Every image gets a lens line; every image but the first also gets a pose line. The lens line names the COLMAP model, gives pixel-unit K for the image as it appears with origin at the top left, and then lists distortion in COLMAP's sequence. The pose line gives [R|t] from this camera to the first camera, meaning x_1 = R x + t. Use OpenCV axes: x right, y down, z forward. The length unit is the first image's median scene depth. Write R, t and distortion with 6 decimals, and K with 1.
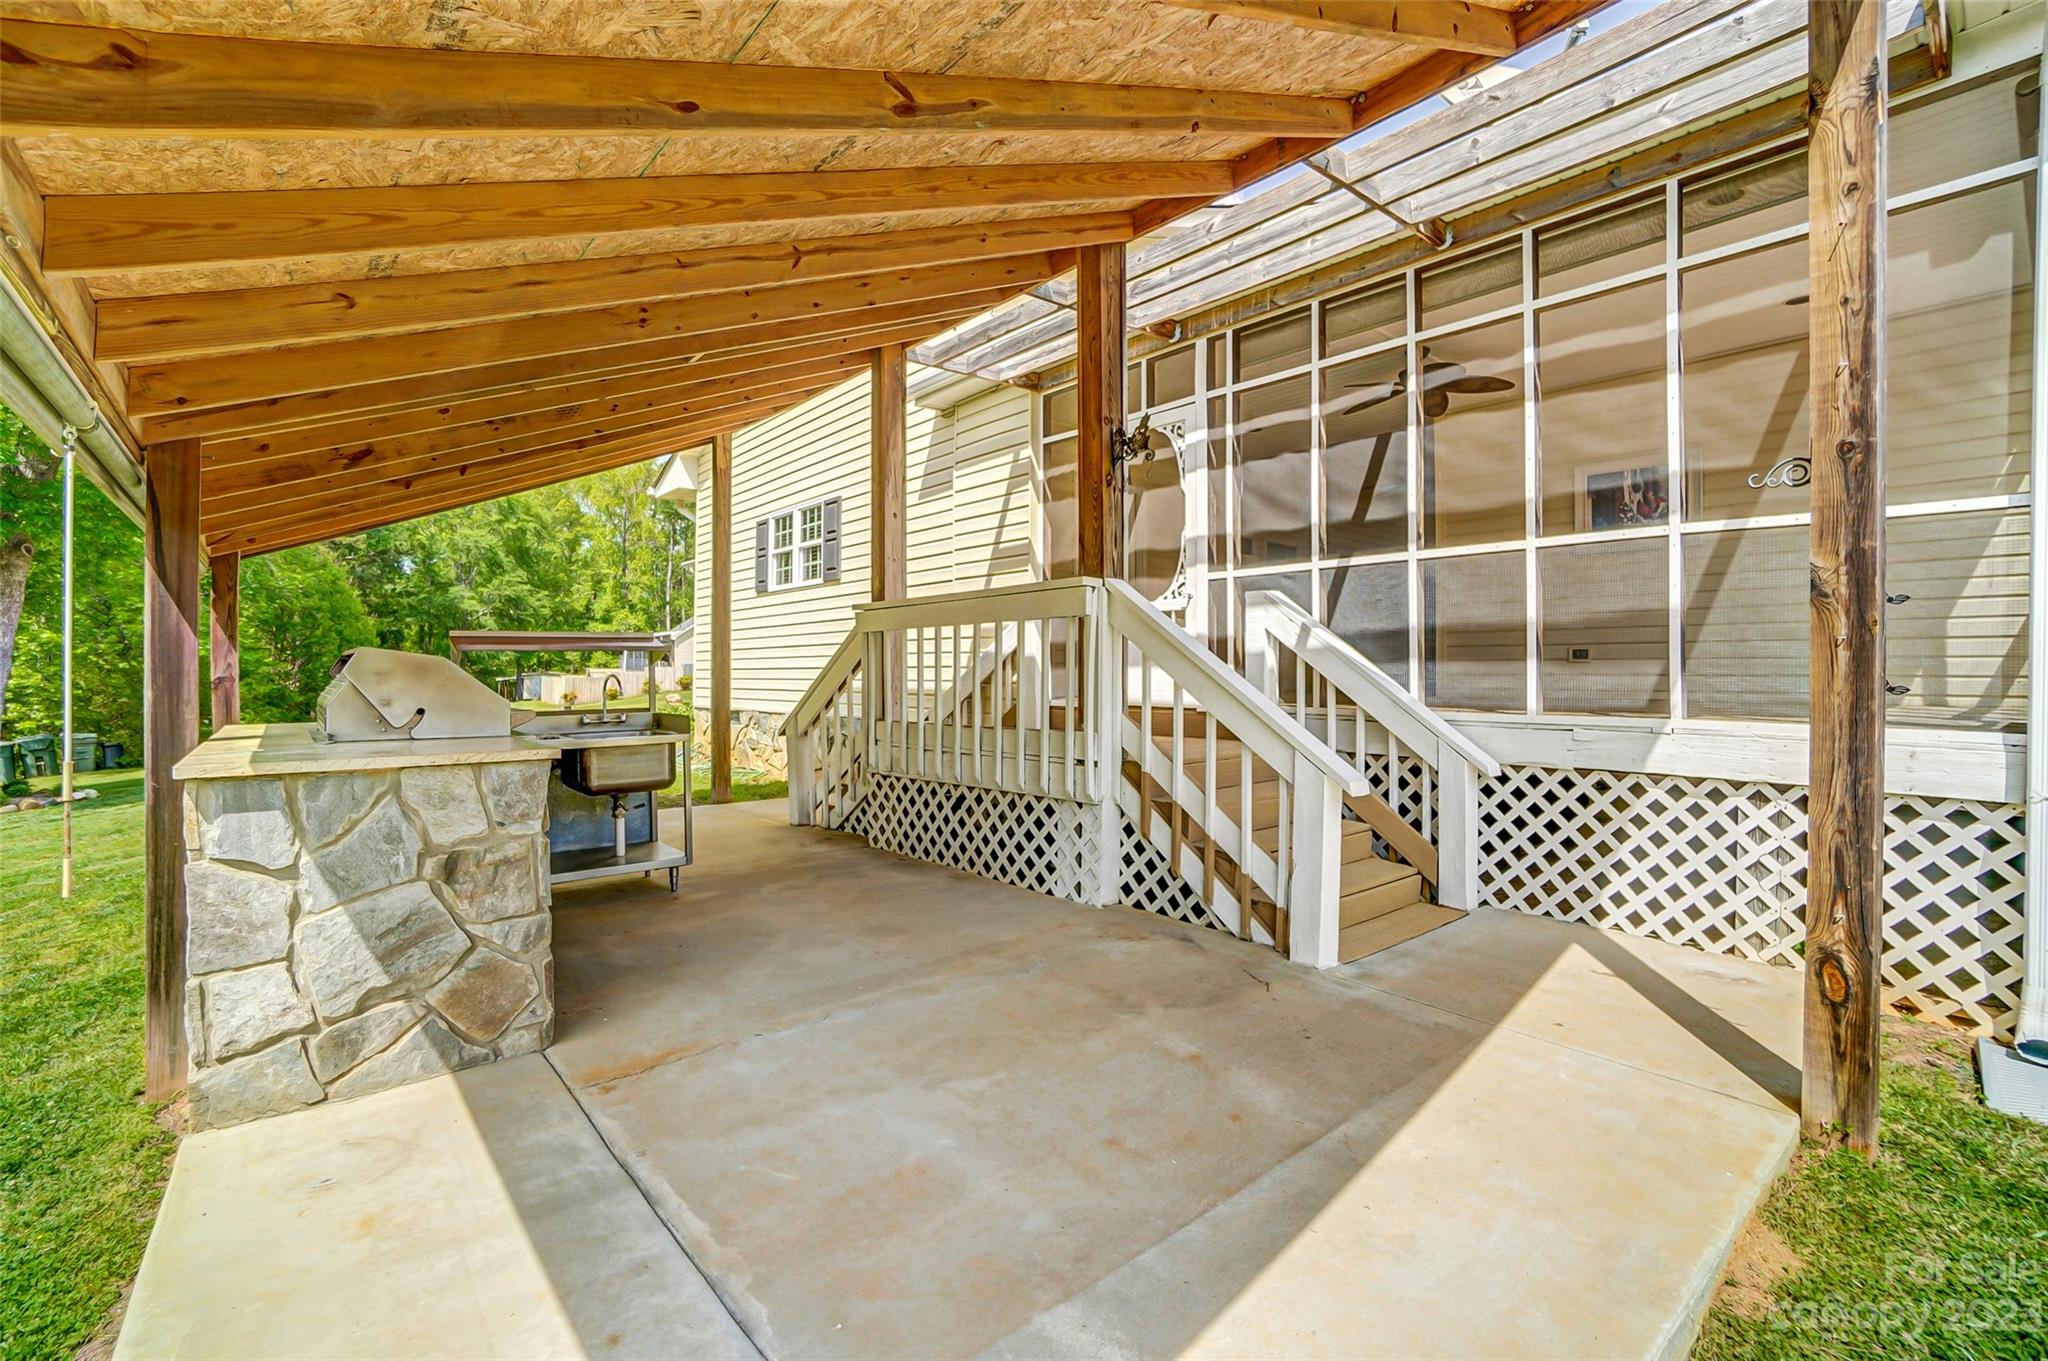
lens RADIAL K [[912.0, 0, 1020.2], [0, 912.0, 675.2], [0, 0, 1]] dist [-0.067353, 0.023989]
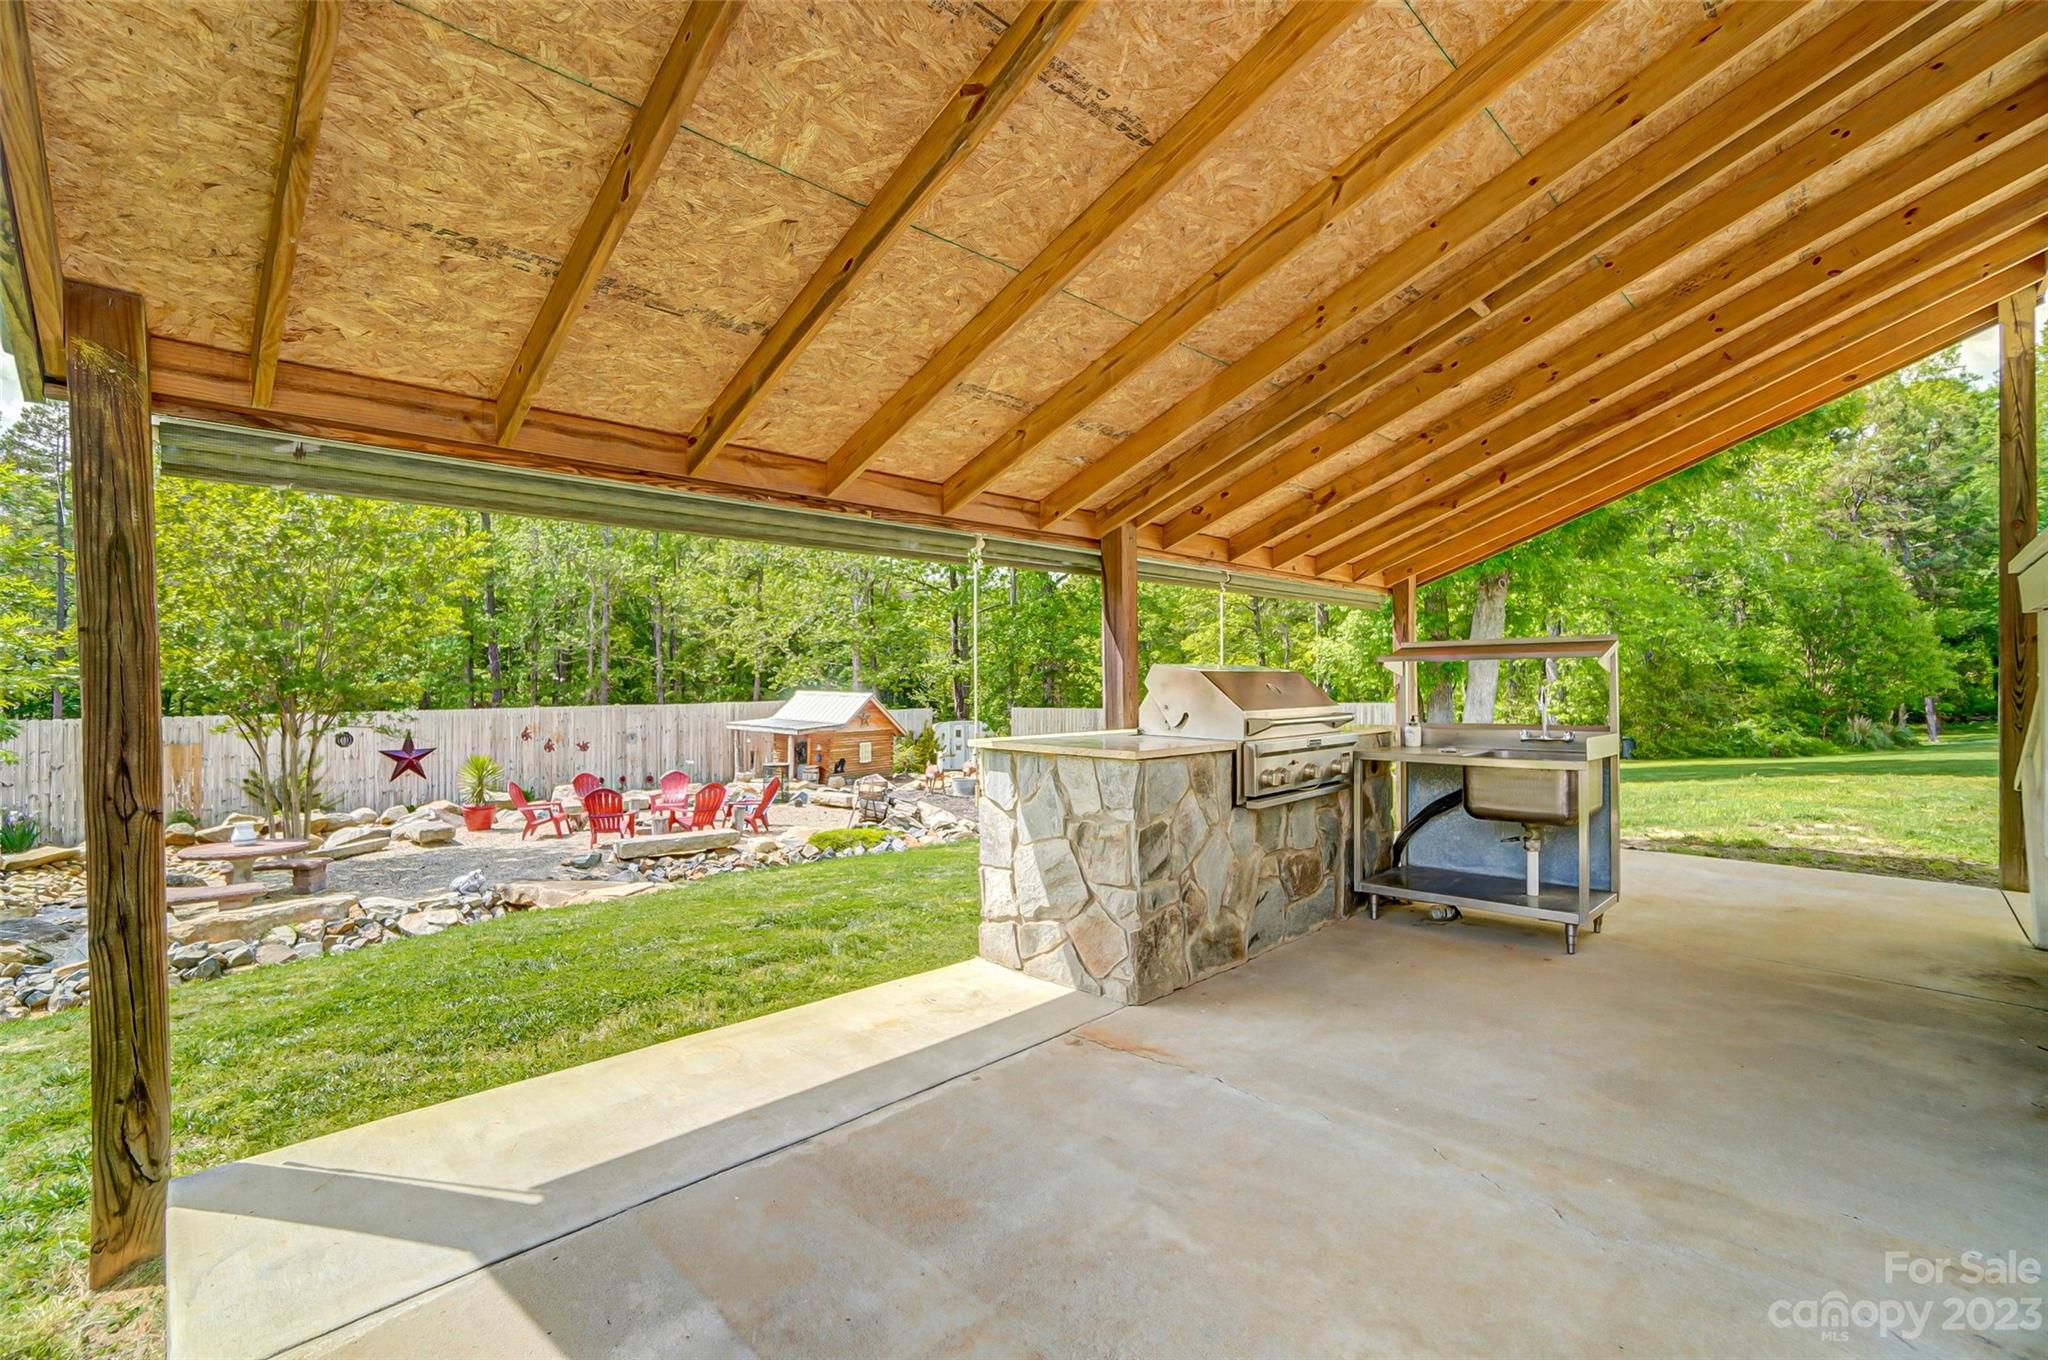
lens RADIAL K [[912.0, 0, 1020.2], [0, 912.0, 674.7], [0, 0, 1]] dist [-0.067353, 0.023989]
pose [[0.070437, 0.000372, -0.997516, 0.679986], [-0.003616, 0.999993, 0.000118, -0.017963], [0.997510, 0.003599, 0.070438, 0.802356]]
